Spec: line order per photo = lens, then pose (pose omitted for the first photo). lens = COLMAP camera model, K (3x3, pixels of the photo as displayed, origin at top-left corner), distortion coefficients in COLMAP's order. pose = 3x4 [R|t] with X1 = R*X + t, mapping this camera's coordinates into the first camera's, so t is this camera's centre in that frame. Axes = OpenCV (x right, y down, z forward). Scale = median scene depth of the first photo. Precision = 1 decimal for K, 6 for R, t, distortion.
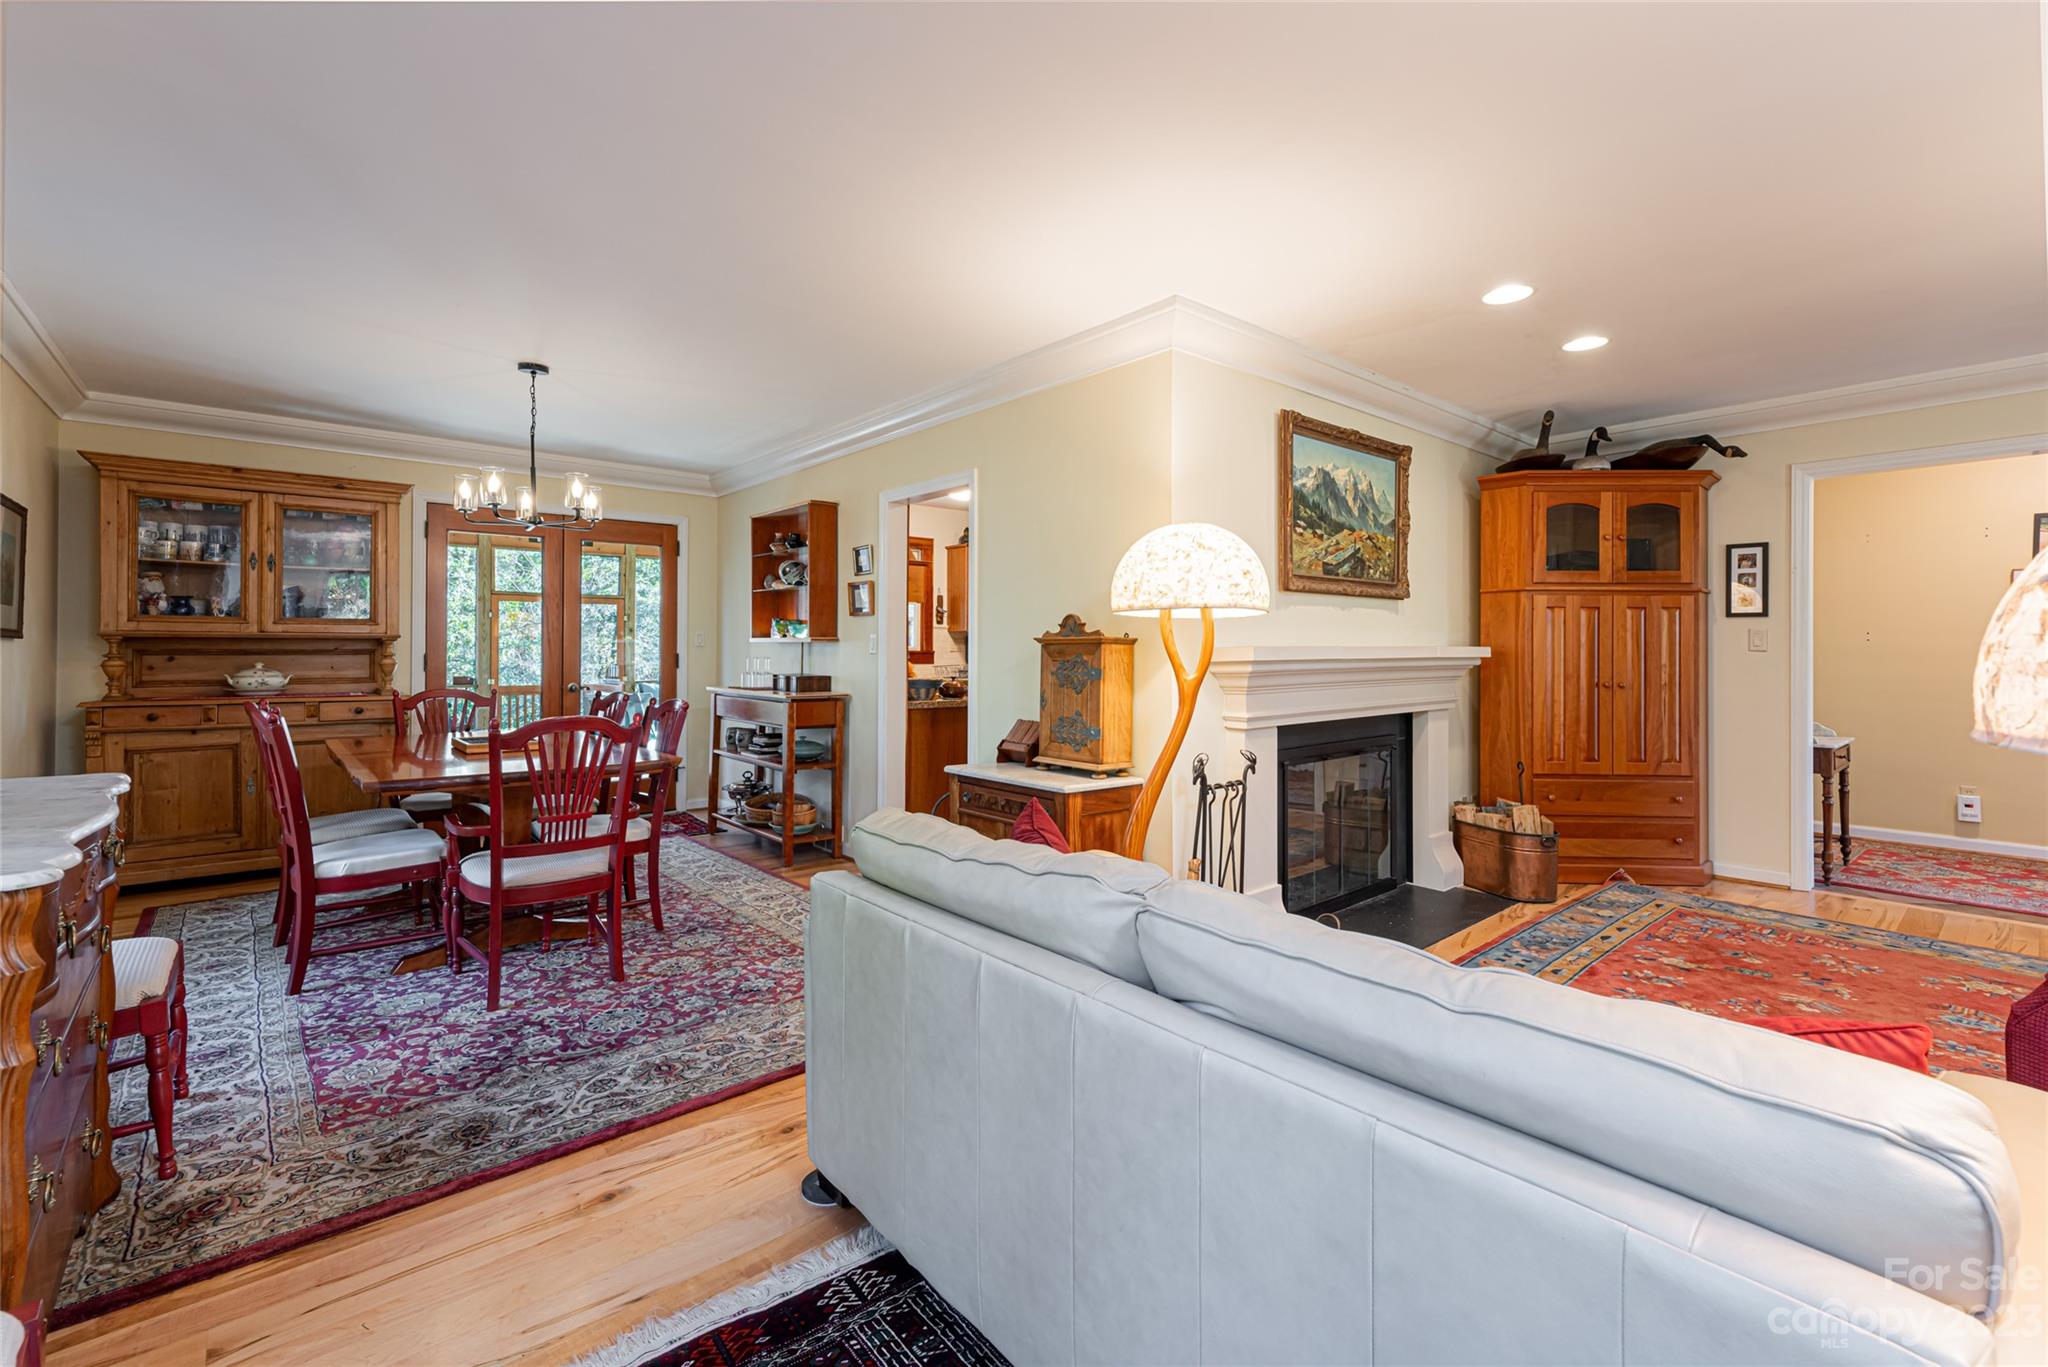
lens RADIAL K [[883.3, 0, 1028.2], [0, 883.3, 642.5], [0, 0, 1]] dist [0.003143, 0.000869]
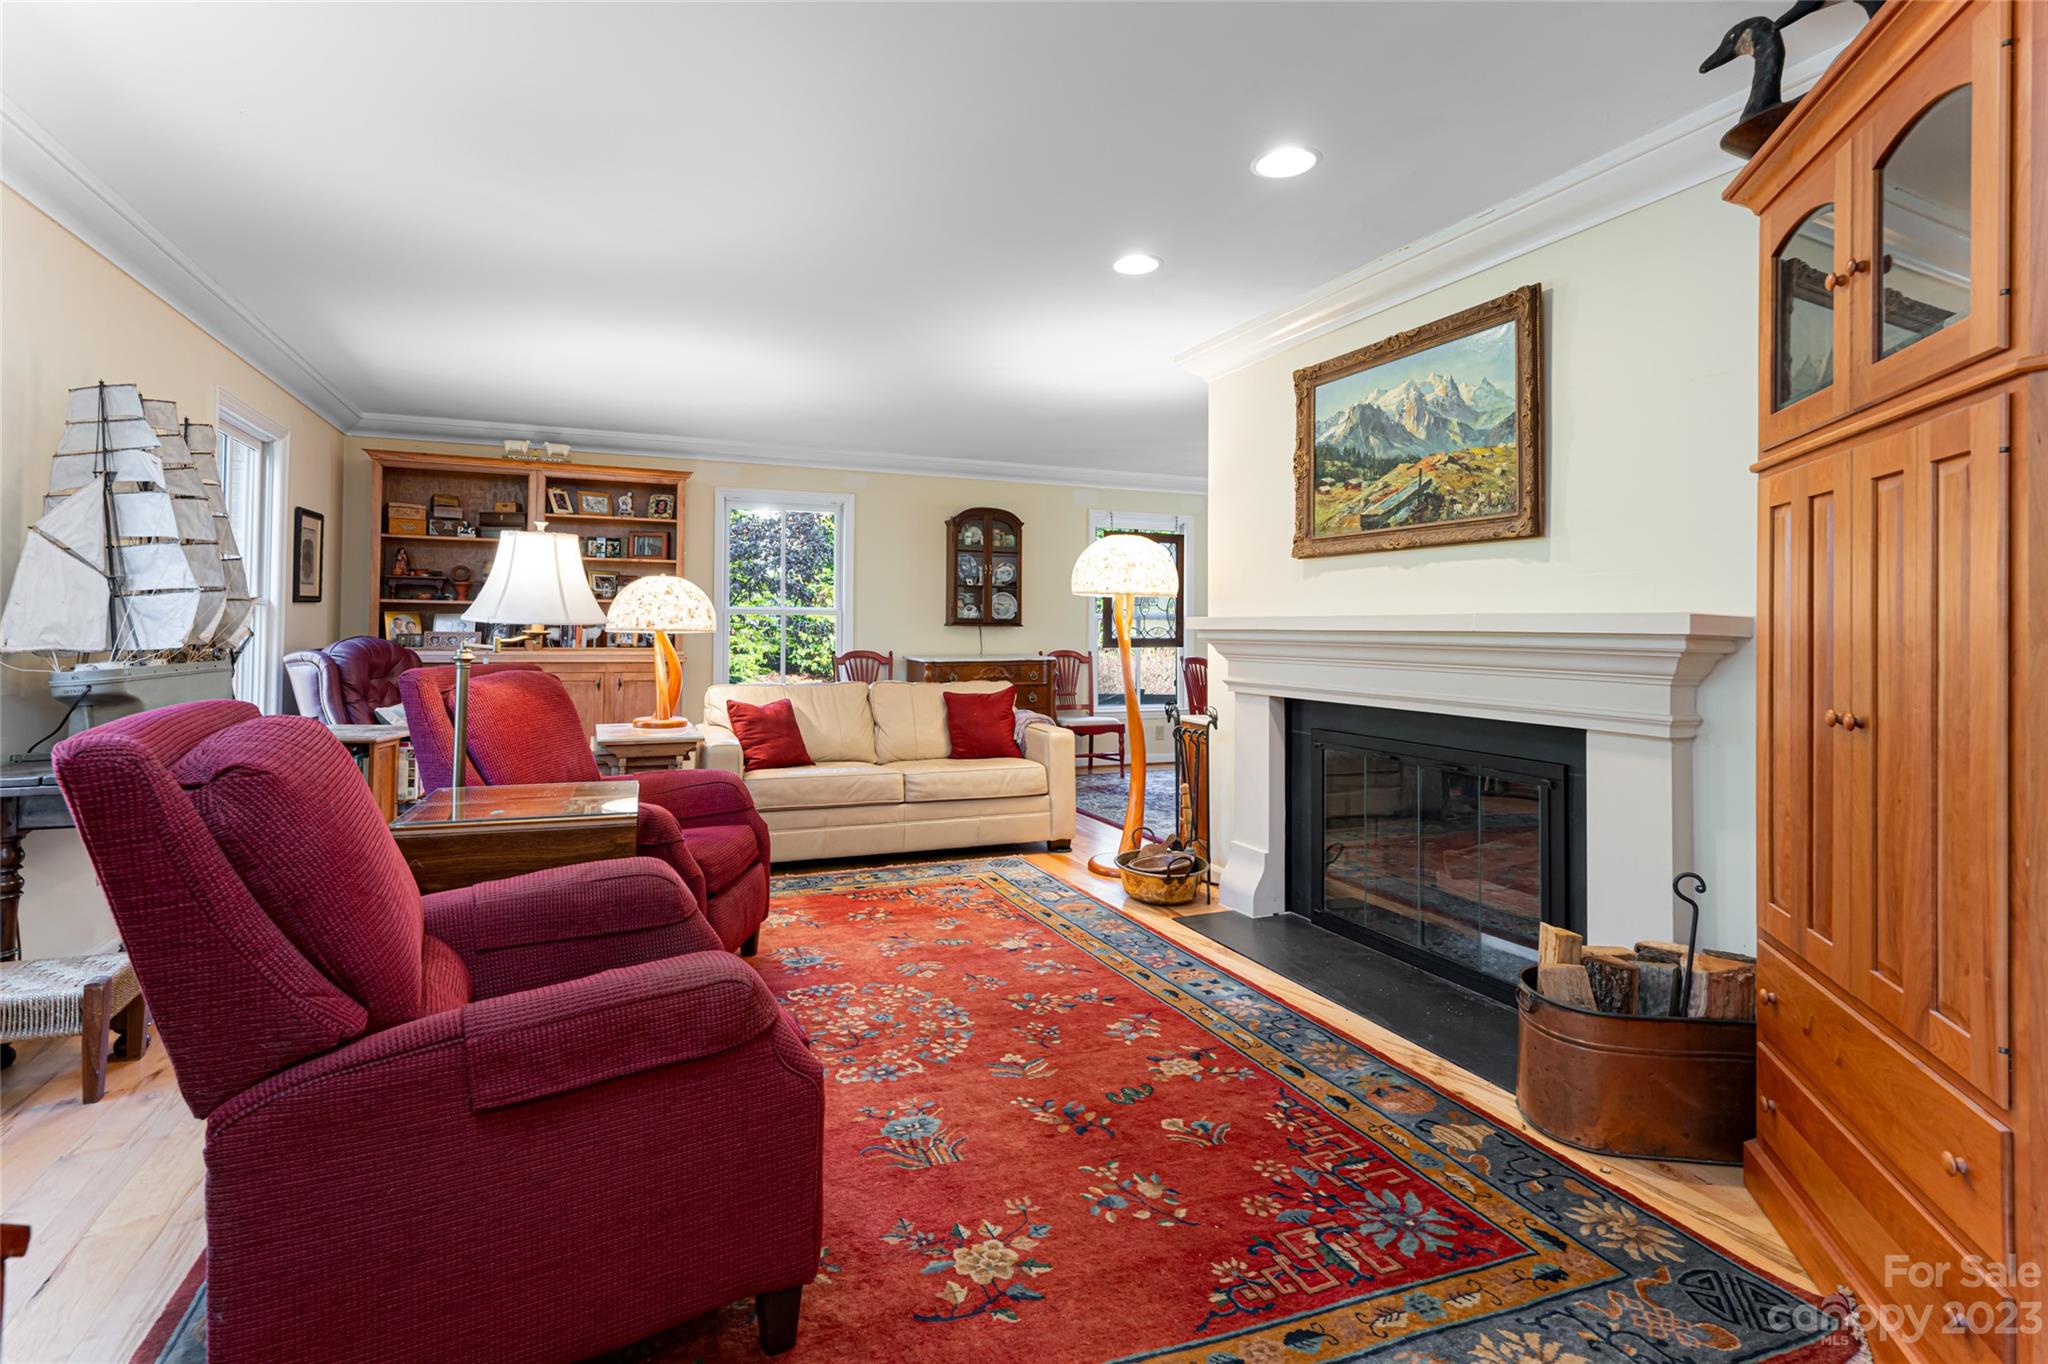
lens RADIAL K [[956.4, 0, 987.0], [0, 956.4, 605.7], [0, 0, 1]] dist [0.005760, 0.000387]
pose [[-0.320360, -0.024479, -0.946980, 1.175287], [-0.003494, 0.999690, -0.024660, 0.016056], [0.947290, -0.004592, -0.320346, 0.861679]]
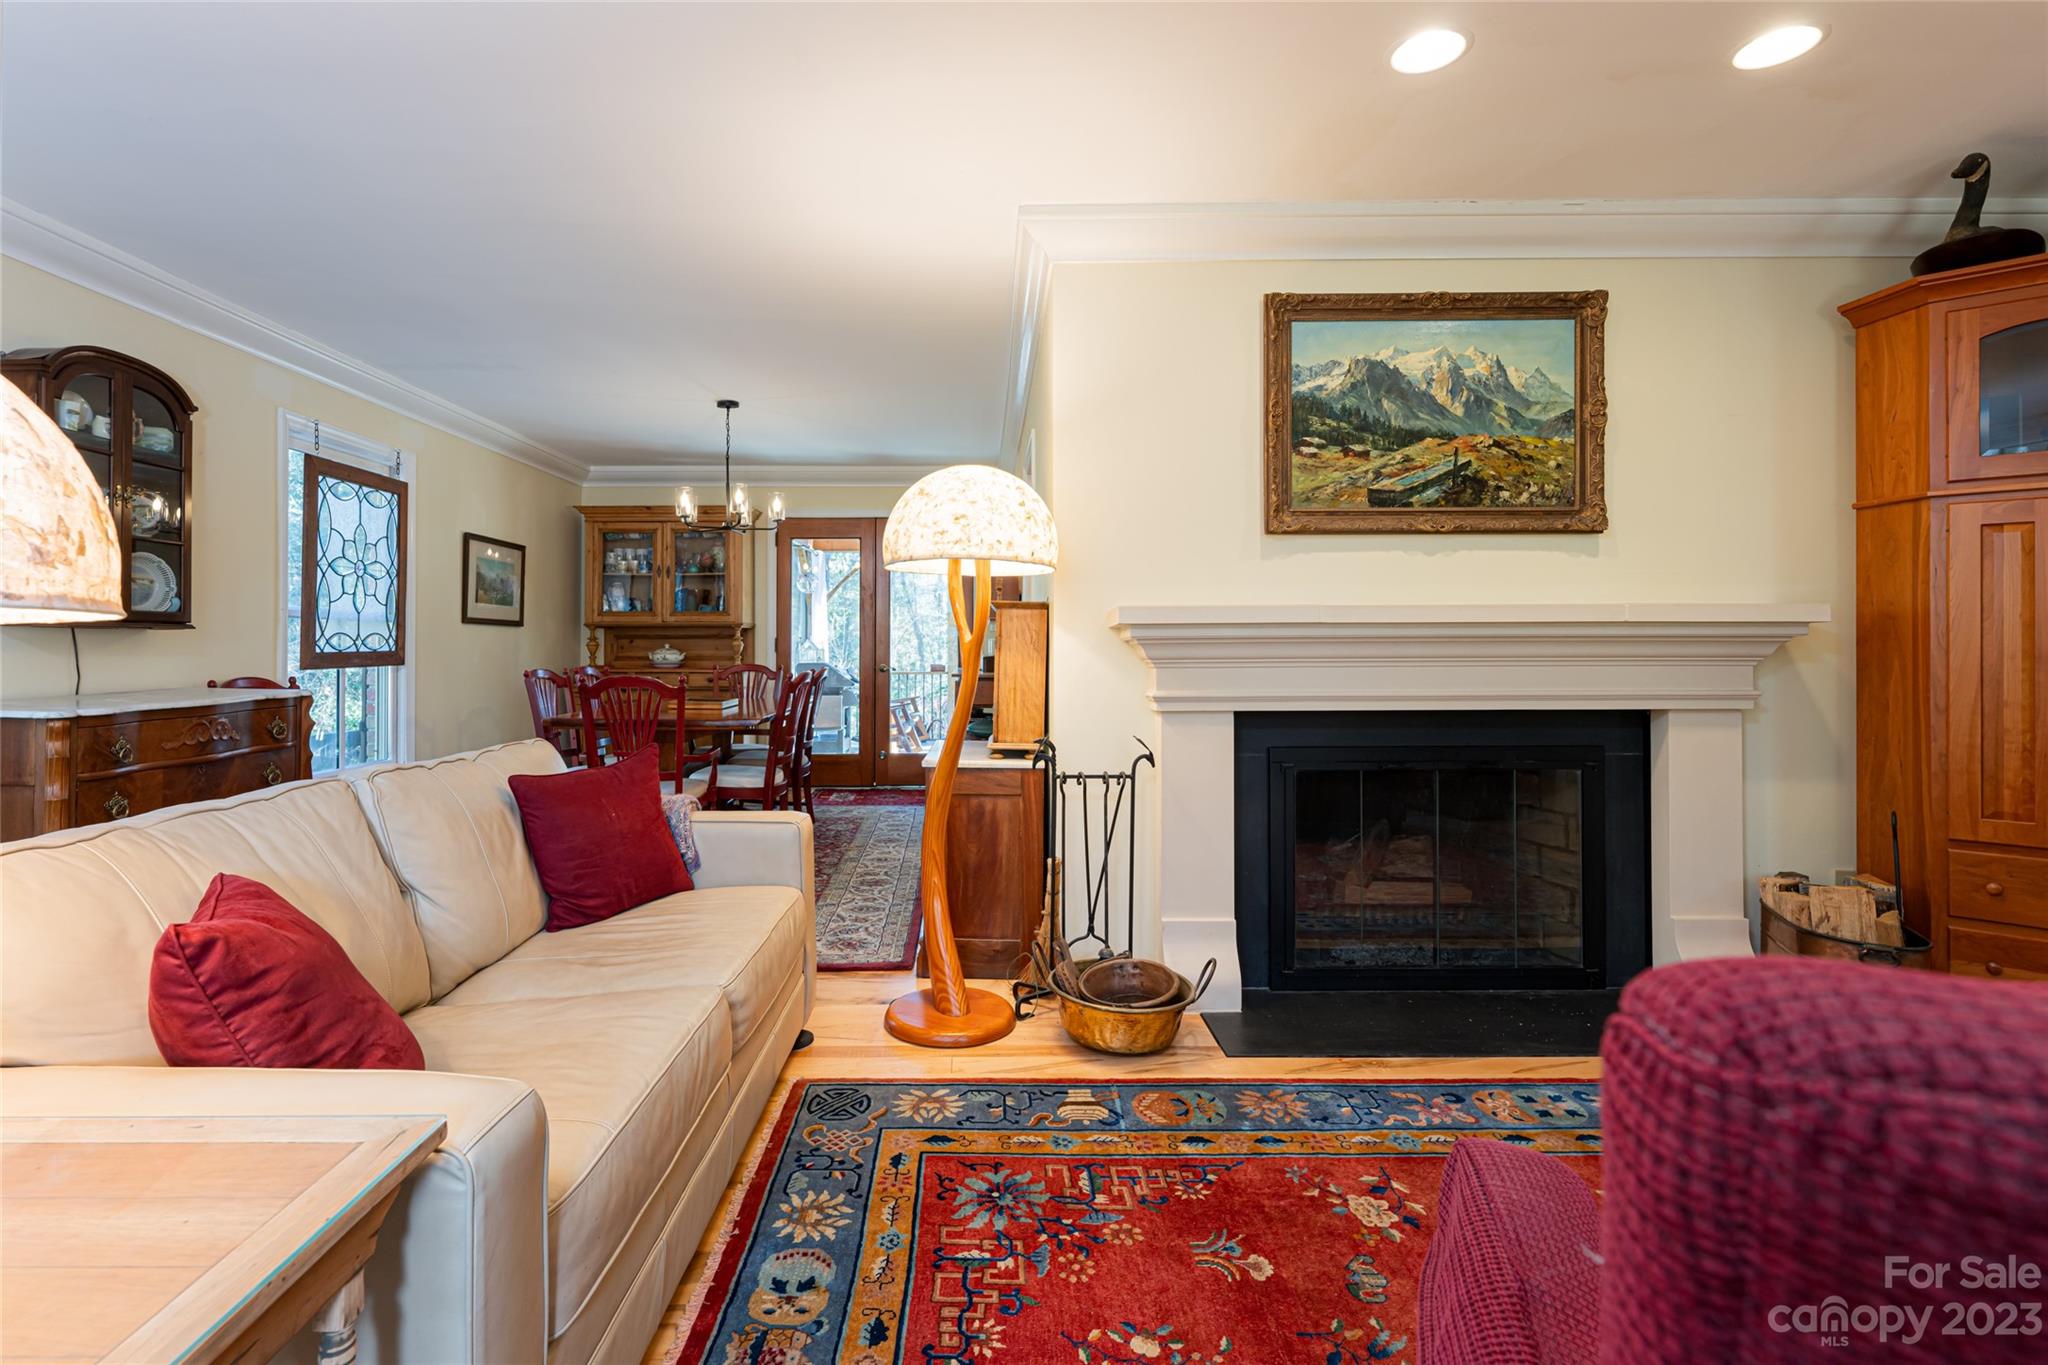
lens RADIAL K [[974.6, 0, 970.5], [0, 974.6, 635.8], [0, 0, 1]] dist [-0.002096, 0.000961]
pose [[0.753739, -0.010501, -0.657090, 0.547390], [0.007029, 0.999944, -0.007918, 0.027916], [0.657136, 0.001349, 0.753771, 0.177939]]
